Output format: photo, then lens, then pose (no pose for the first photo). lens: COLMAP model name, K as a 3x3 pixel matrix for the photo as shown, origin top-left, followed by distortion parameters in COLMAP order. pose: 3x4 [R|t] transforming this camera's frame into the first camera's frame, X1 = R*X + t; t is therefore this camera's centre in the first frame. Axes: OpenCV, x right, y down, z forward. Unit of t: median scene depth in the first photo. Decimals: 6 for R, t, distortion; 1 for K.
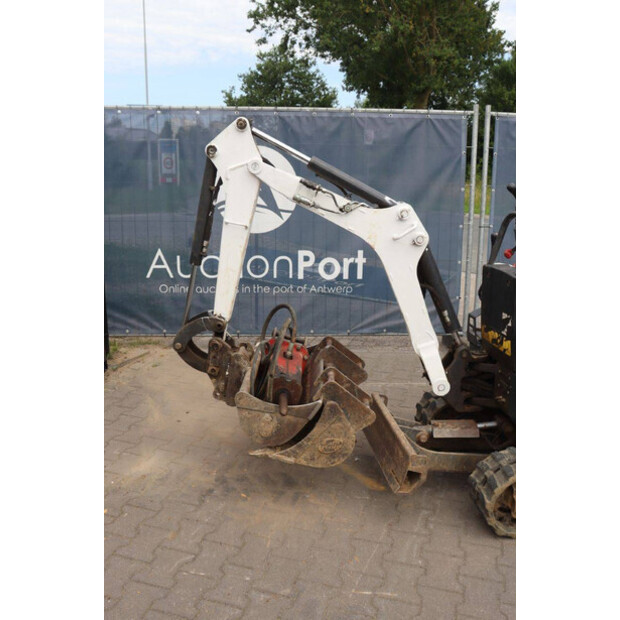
lens RADIAL K [[573.6, 0, 310.0], [0, 573.6, 310.0], [0, 0, 1]] dist [-0.098736, 0.018155]
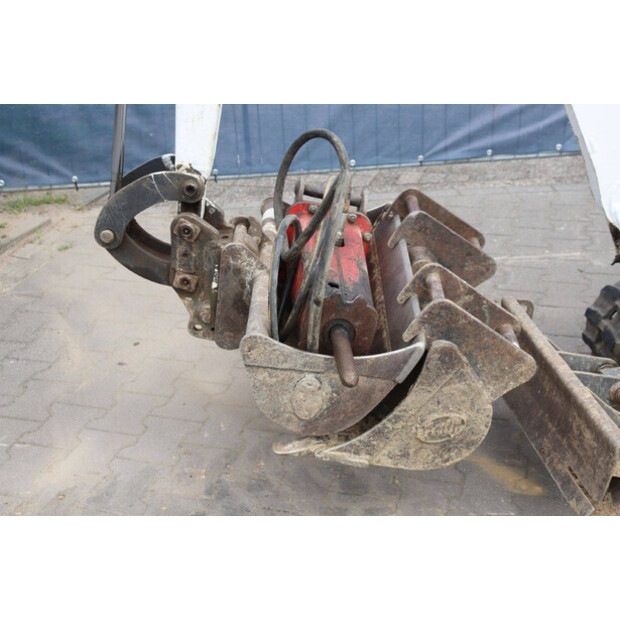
lens RADIAL K [[926.3, 0, 310.0], [0, 926.3, 310.0], [0, 0, 1]] dist [0.093625, 0.124264]
pose [[0.998187, -0.057584, -0.017505, -0.044774], [0.060019, 0.974054, 0.218213, -0.031207], [0.004485, -0.218868, 0.975744, 0.198577]]
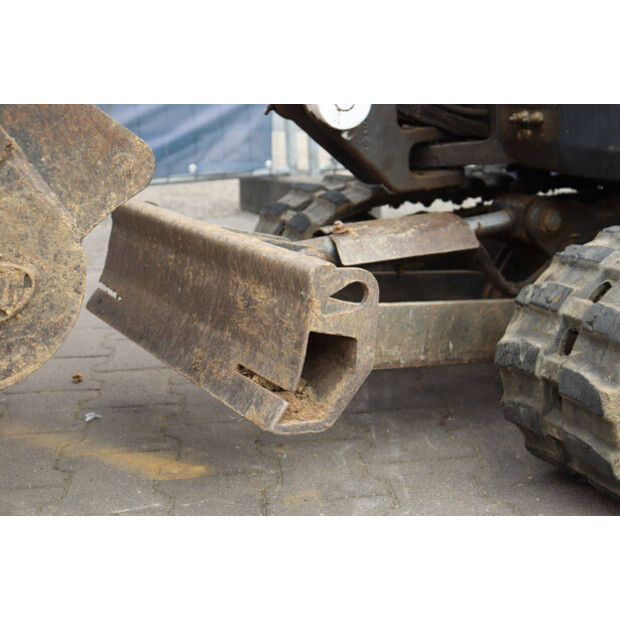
lens RADIAL K [[1020.7, 0, 322.2], [0, 1020.7, 307.1], [0, 0, 1]] dist [0.134688, 0.137221]
pose [[0.927666, -0.132714, 0.349032, 0.011288], [0.129979, 0.991021, 0.031357, 0.196469], [-0.350059, 0.016278, 0.936586, 0.424458]]
